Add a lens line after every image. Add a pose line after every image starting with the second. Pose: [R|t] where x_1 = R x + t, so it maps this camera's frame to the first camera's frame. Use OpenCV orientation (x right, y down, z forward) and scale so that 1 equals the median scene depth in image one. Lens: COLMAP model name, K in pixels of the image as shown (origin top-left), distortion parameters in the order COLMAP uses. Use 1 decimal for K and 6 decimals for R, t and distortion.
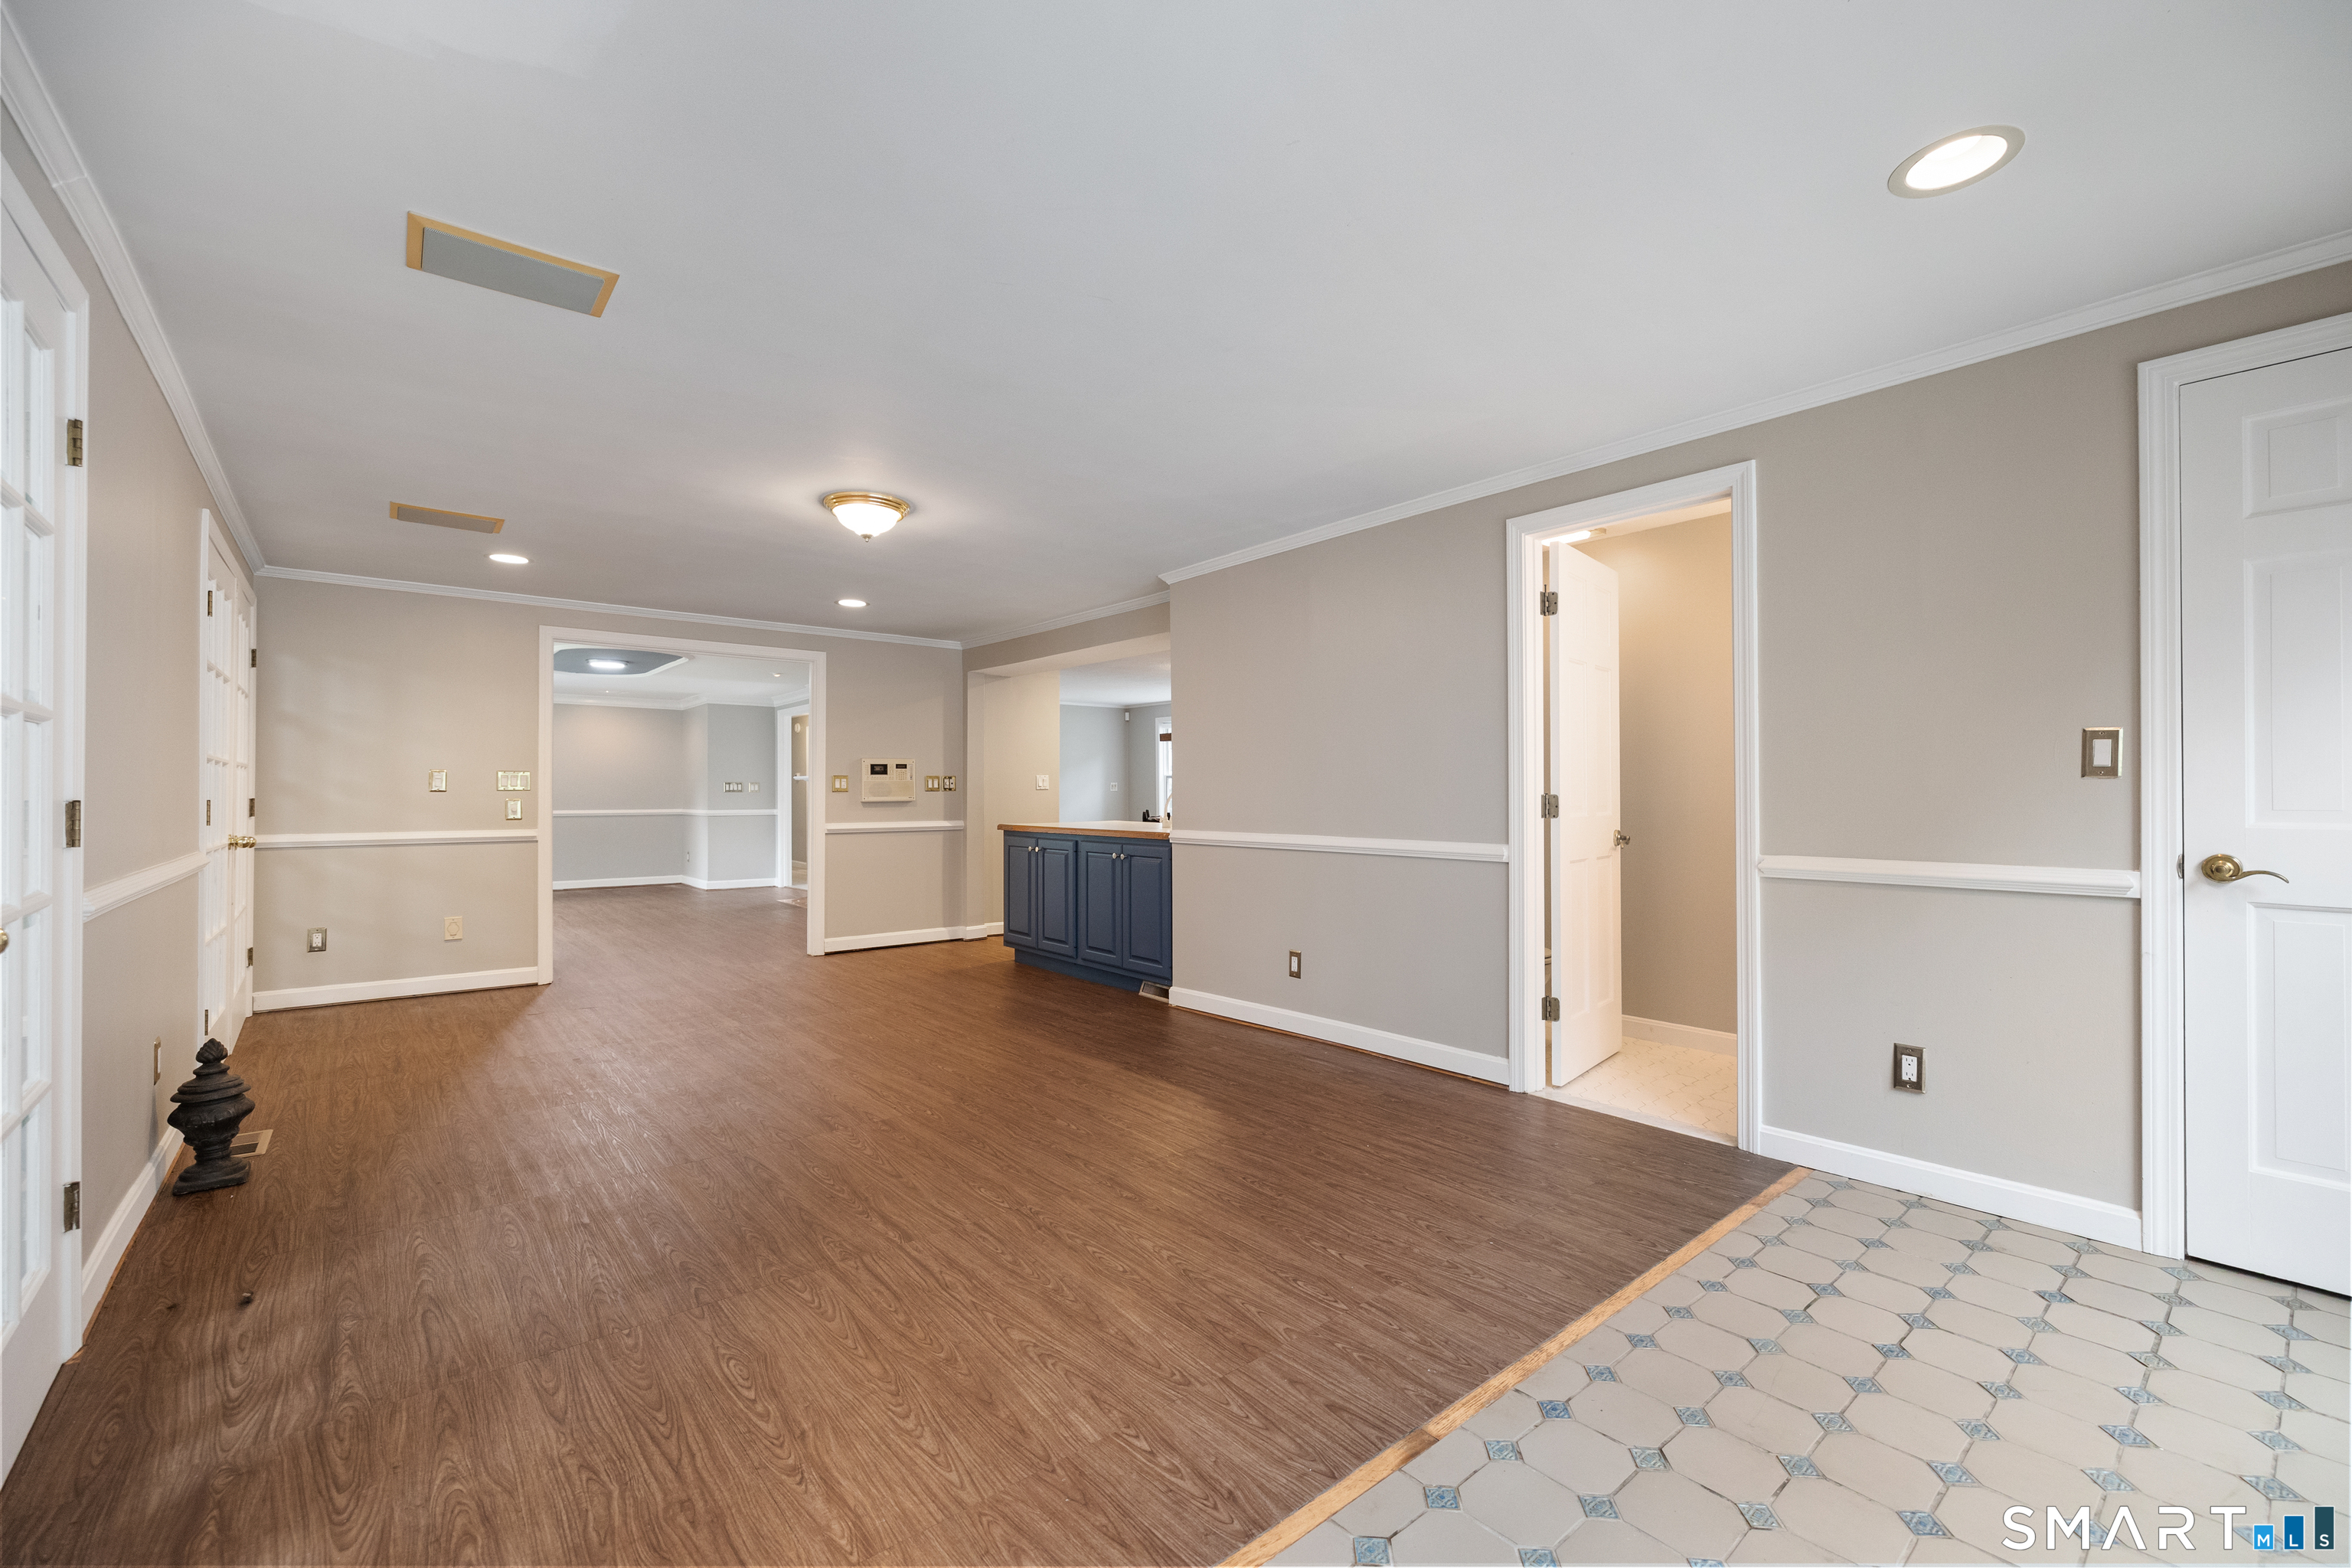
lens RADIAL K [[974.0, 0, 1192.8], [0, 974.0, 782.8], [0, 0, 1]] dist [-0.002256, -0.000219]
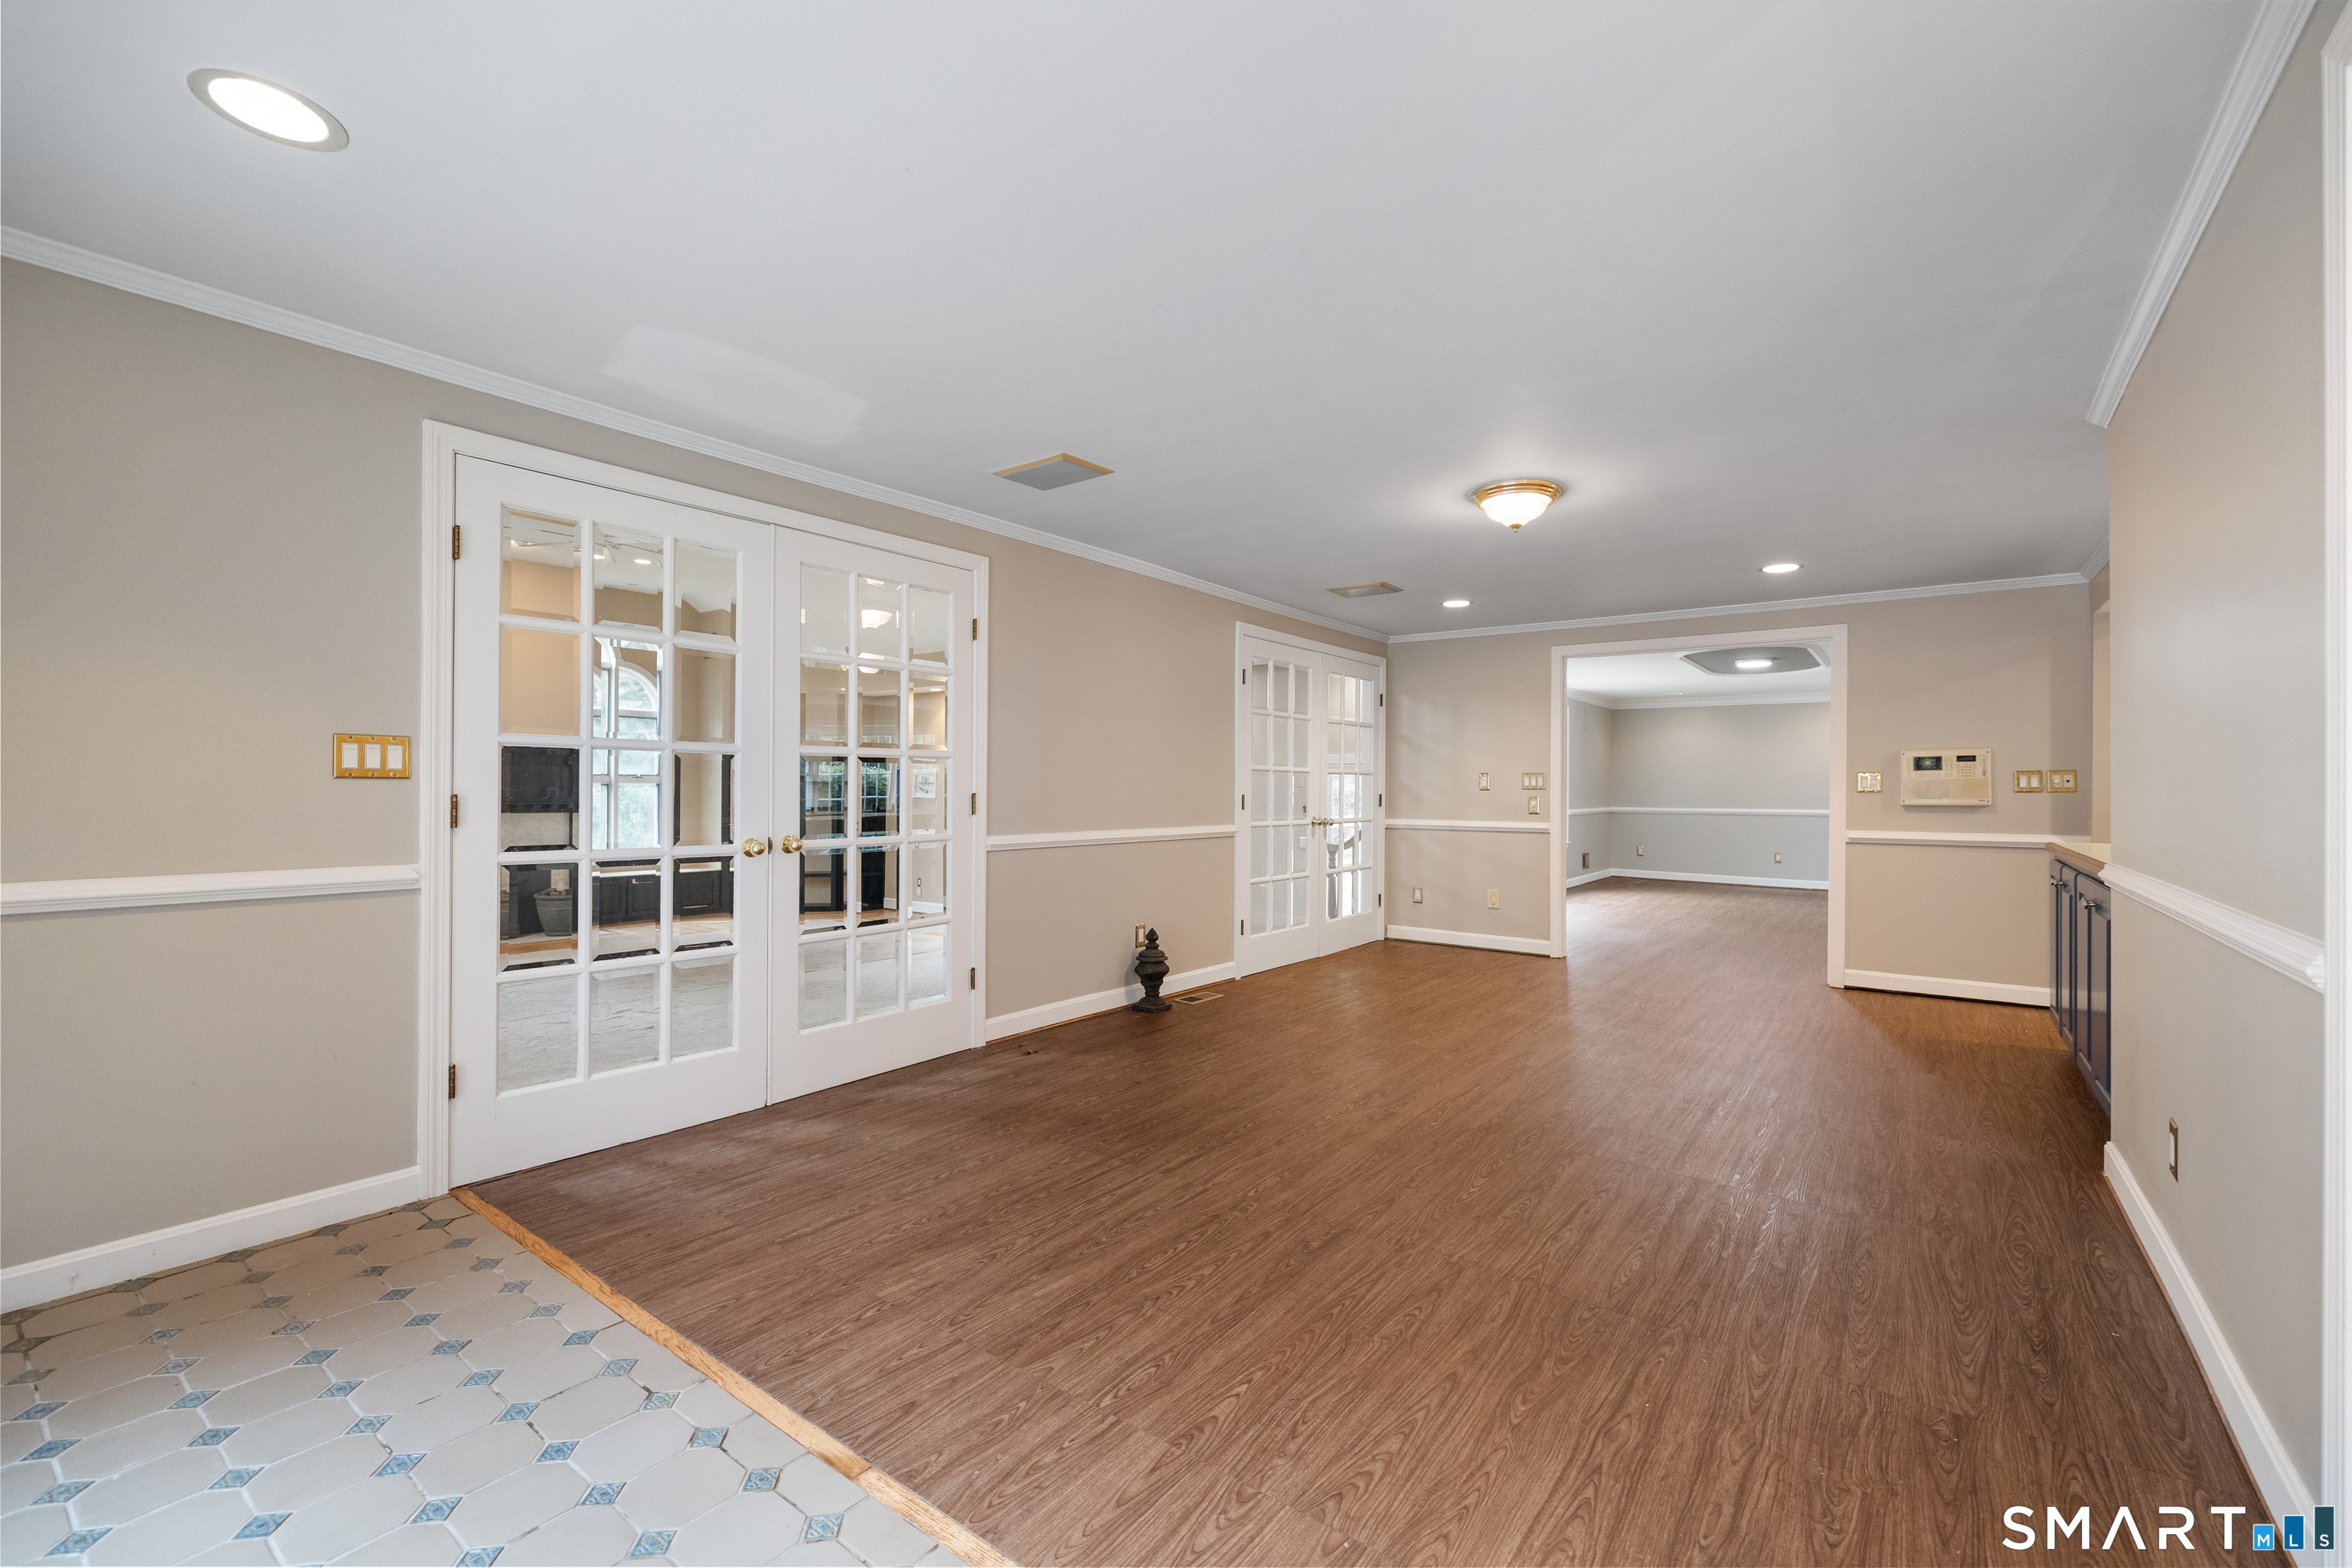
lens RADIAL K [[974.0, 0, 1192.8], [0, 974.0, 782.8], [0, 0, 1]] dist [-0.002256, -0.000219]
pose [[0.235065, -0.003923, -0.971972, 0.697654], [0.005150, 0.999983, -0.002790, 0.001605], [0.971966, -0.004350, 0.235081, 0.614862]]
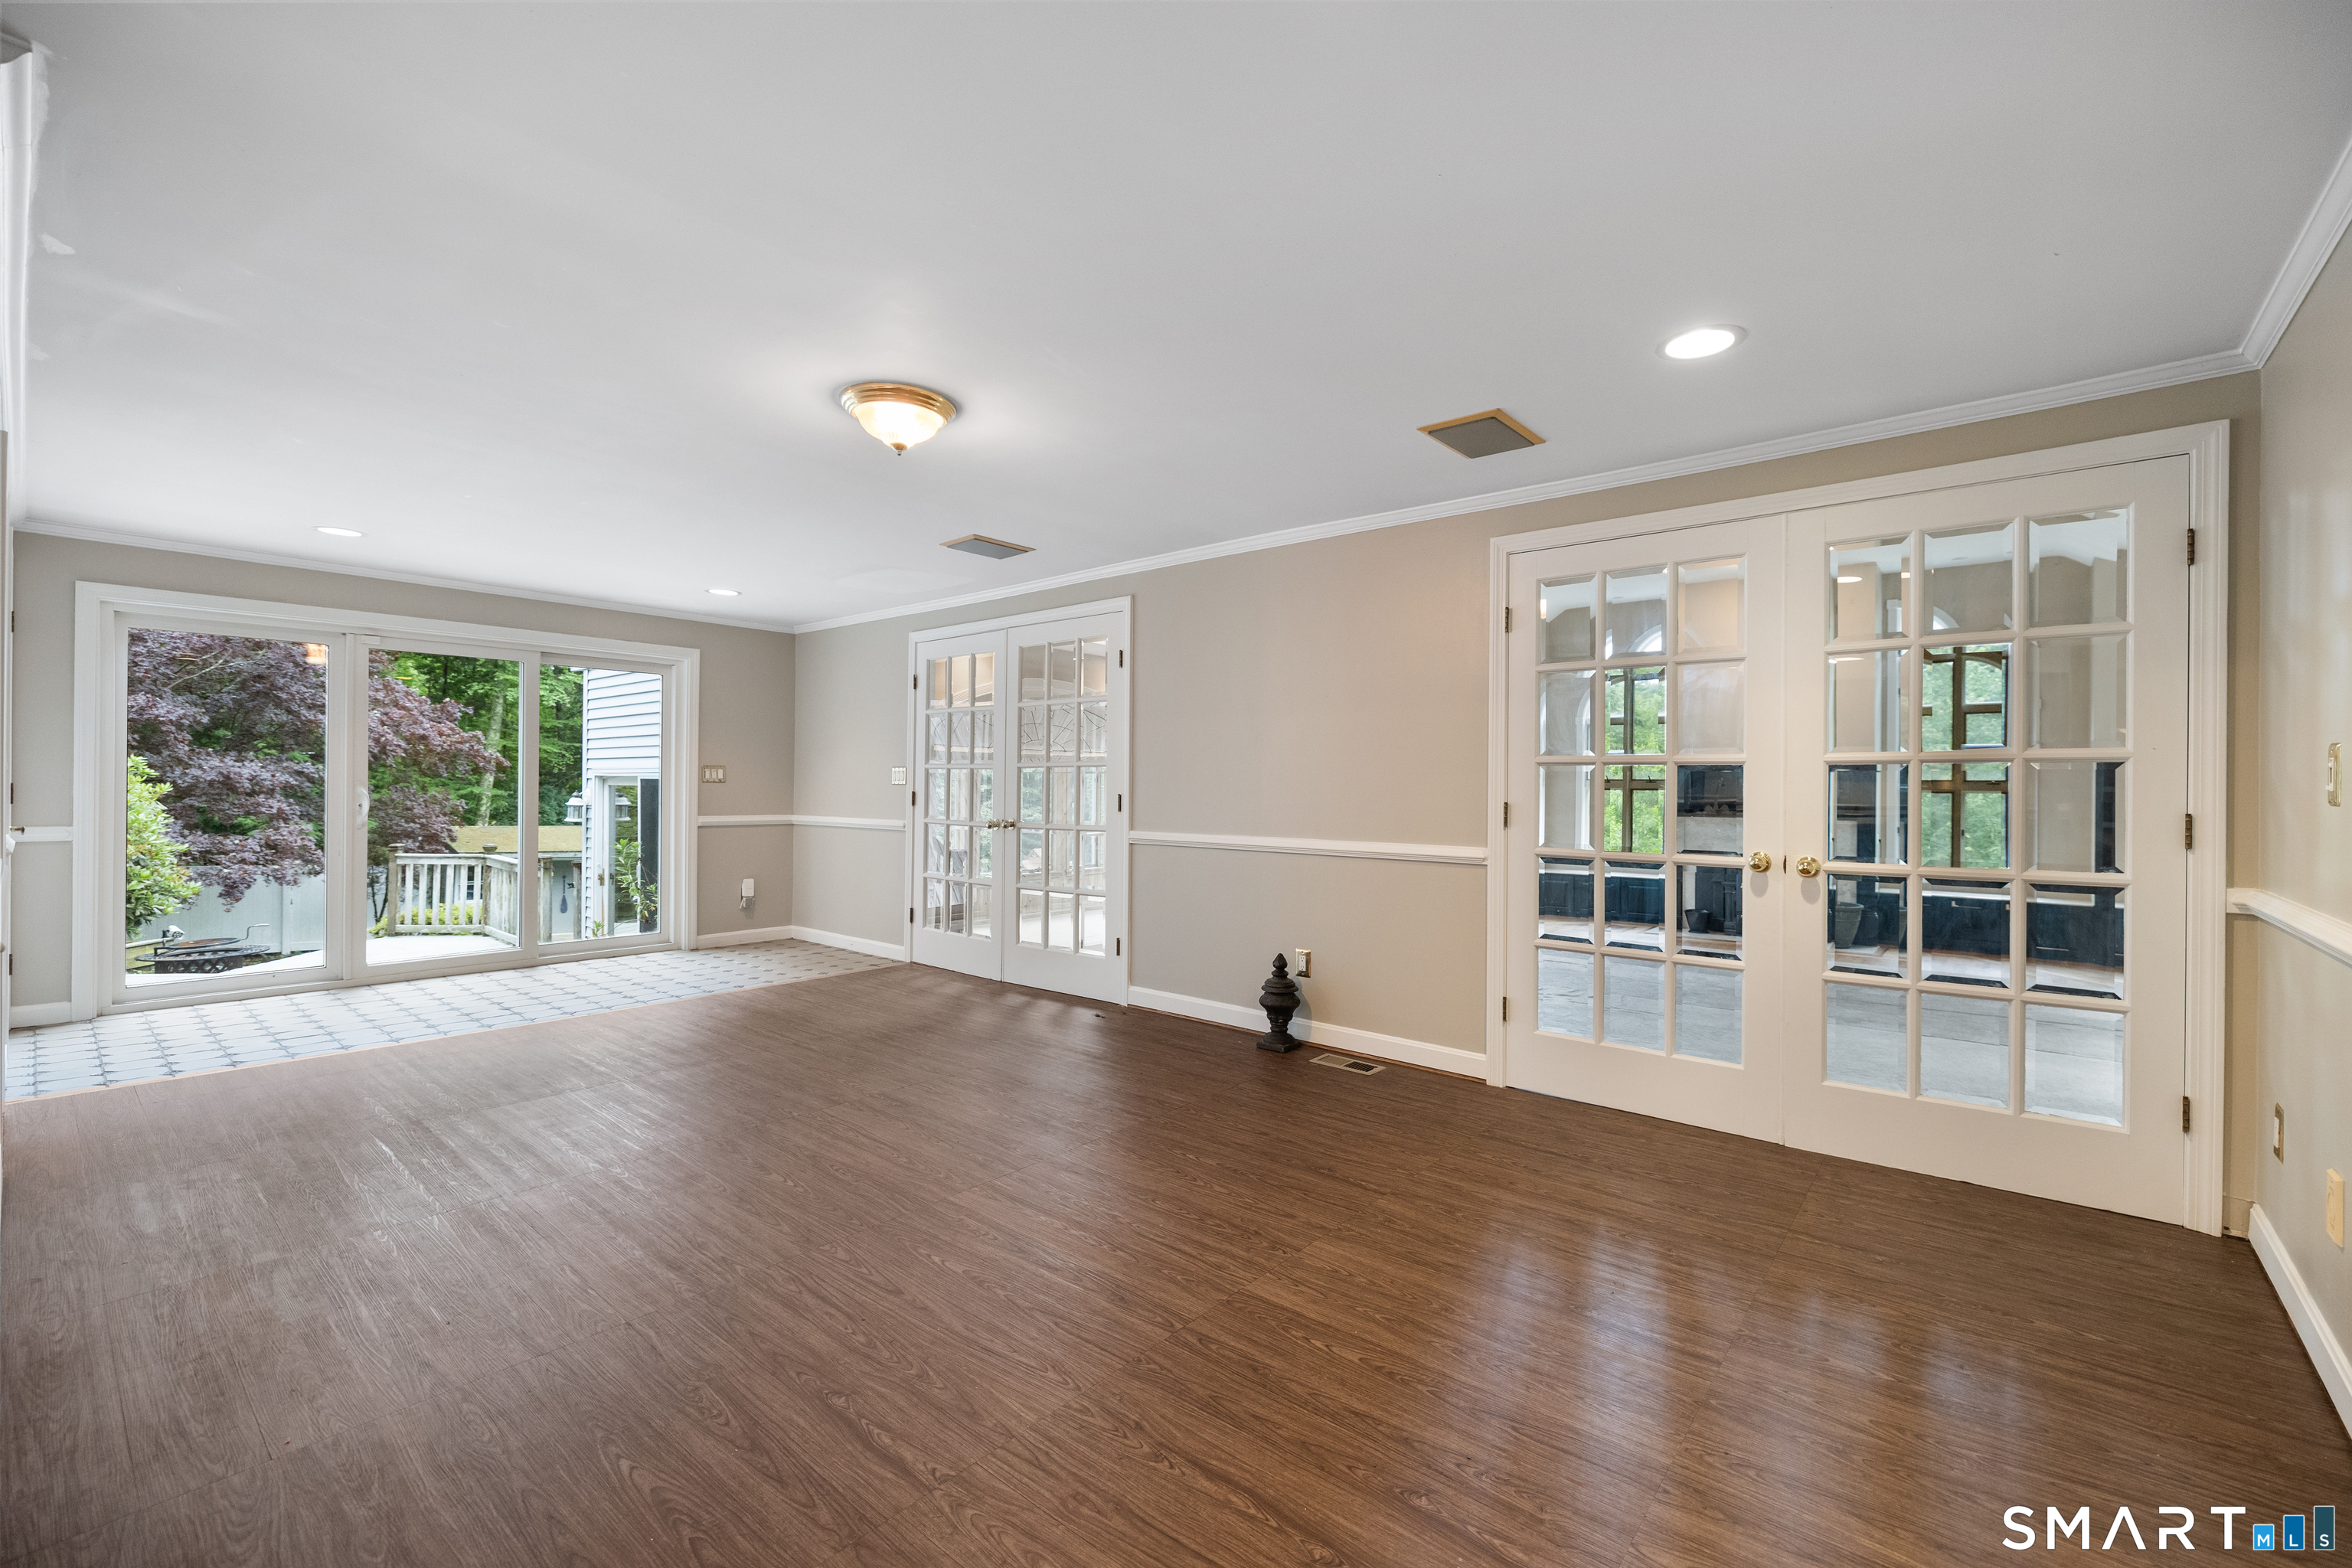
lens RADIAL K [[974.0, 0, 1192.8], [0, 974.0, 782.8], [0, 0, 1]] dist [-0.002256, -0.000219]
pose [[-0.981376, -0.006142, -0.191999, -0.541839], [-0.003759, 0.999911, -0.012776, 0.012496], [0.192060, -0.011817, -0.981312, 2.338331]]
